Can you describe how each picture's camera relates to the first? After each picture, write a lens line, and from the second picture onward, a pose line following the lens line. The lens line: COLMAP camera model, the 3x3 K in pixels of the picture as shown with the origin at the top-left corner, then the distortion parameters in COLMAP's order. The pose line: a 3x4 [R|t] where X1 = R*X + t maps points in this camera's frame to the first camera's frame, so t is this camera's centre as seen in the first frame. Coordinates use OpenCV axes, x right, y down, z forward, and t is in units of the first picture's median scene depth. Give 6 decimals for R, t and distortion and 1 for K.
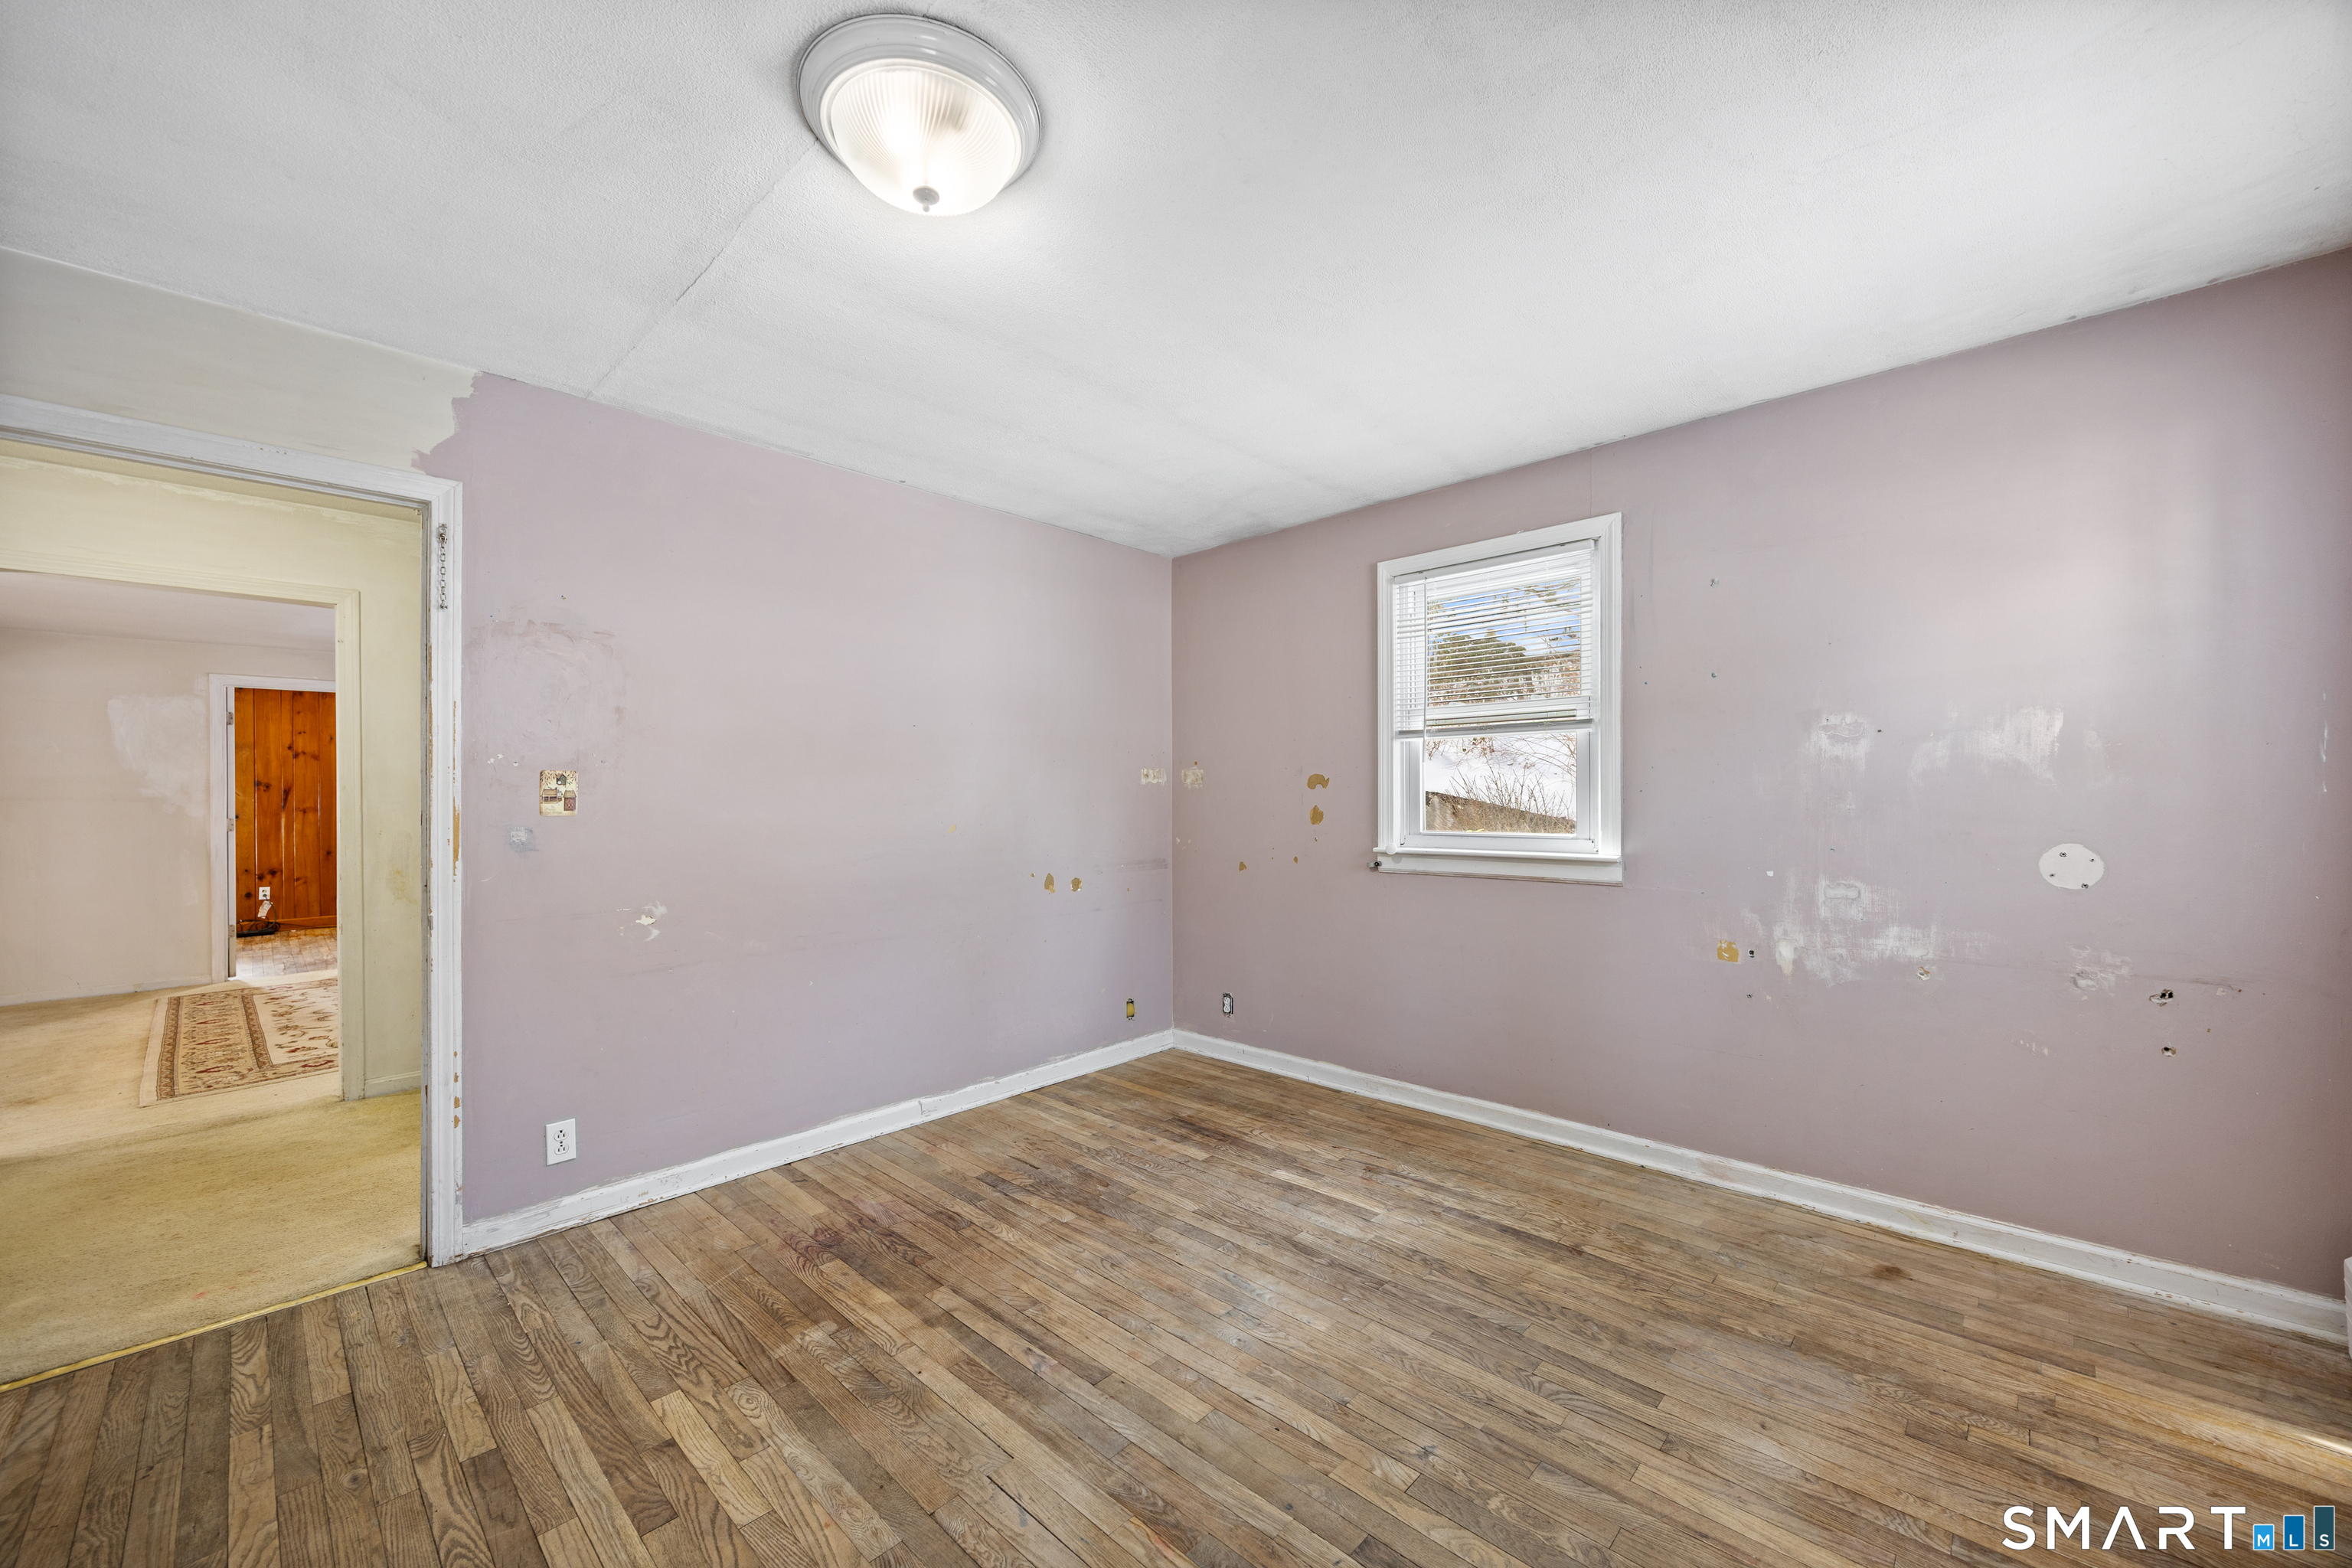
lens RADIAL K [[920.2, 0, 1177.7], [0, 920.2, 799.9], [0, 0, 1]] dist [0.001186, 0.000084]
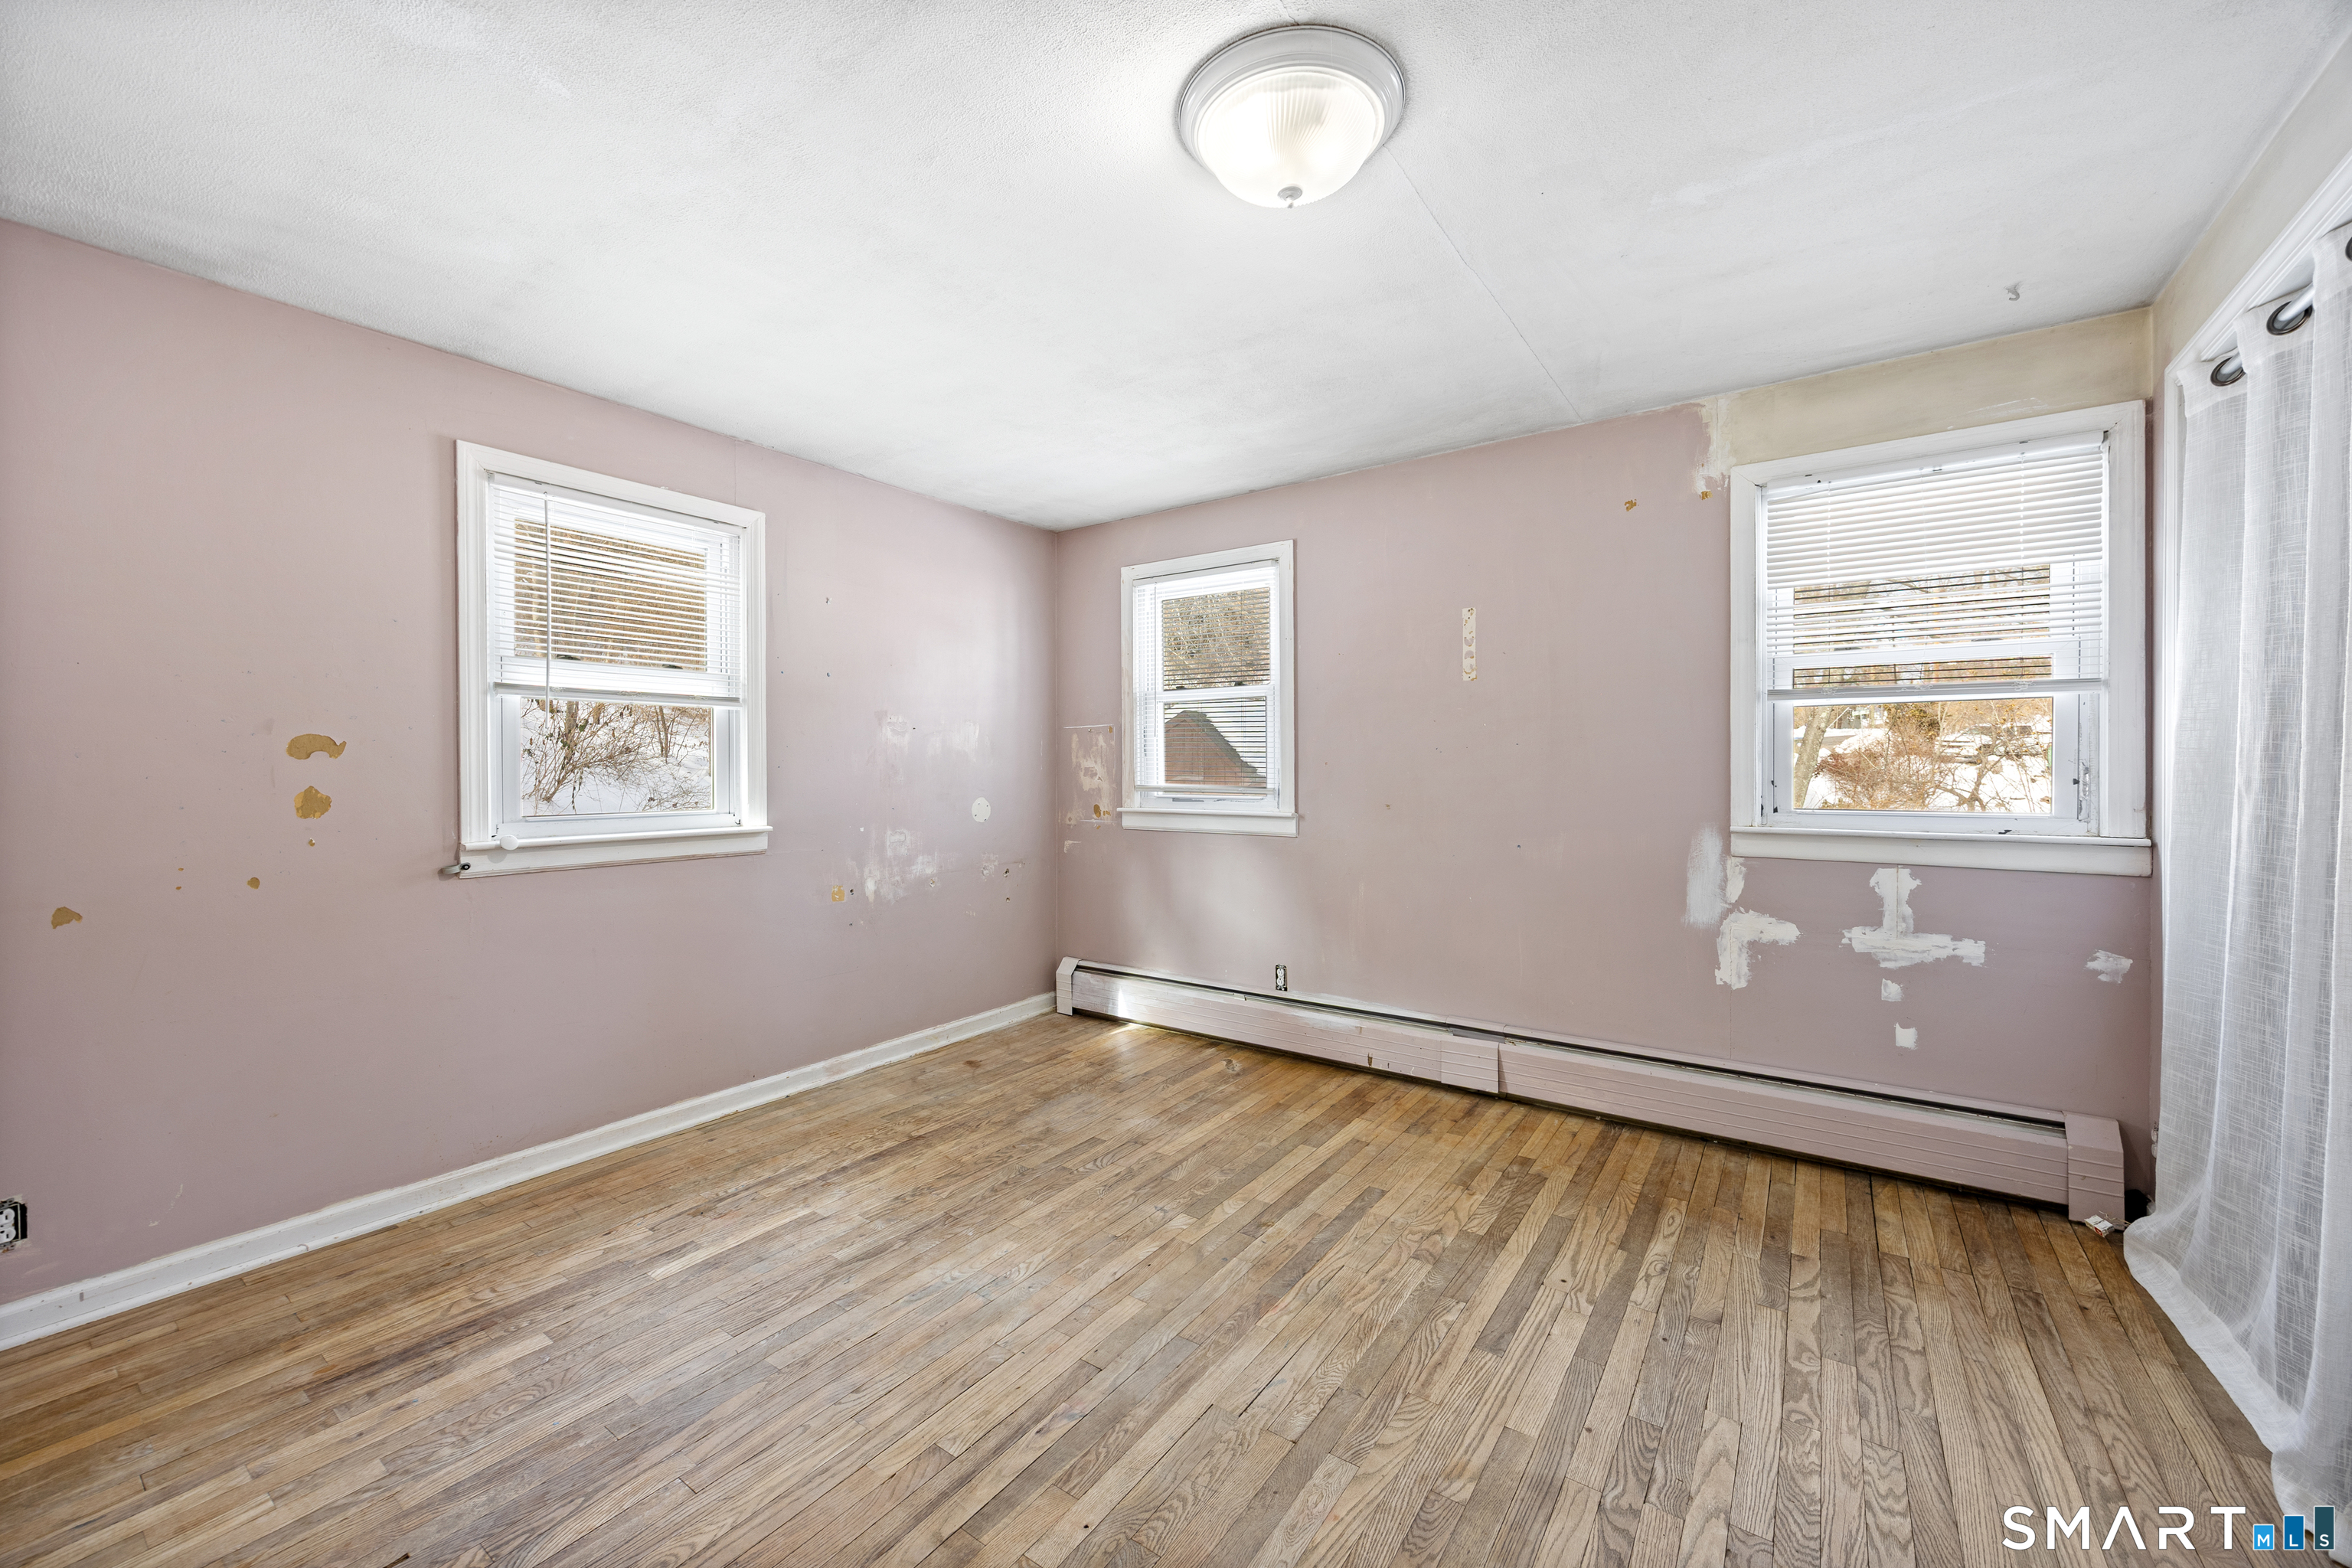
lens RADIAL K [[925.9, 0, 1176.0], [0, 925.9, 784.0], [0, 0, 1]] dist [-0.000207, -0.000158]
pose [[-0.160305, -0.008083, 0.987034, -0.785029], [0.009281, 0.999910, 0.009696, 0.005423], [-0.987024, 0.010715, -0.160215, 0.790068]]
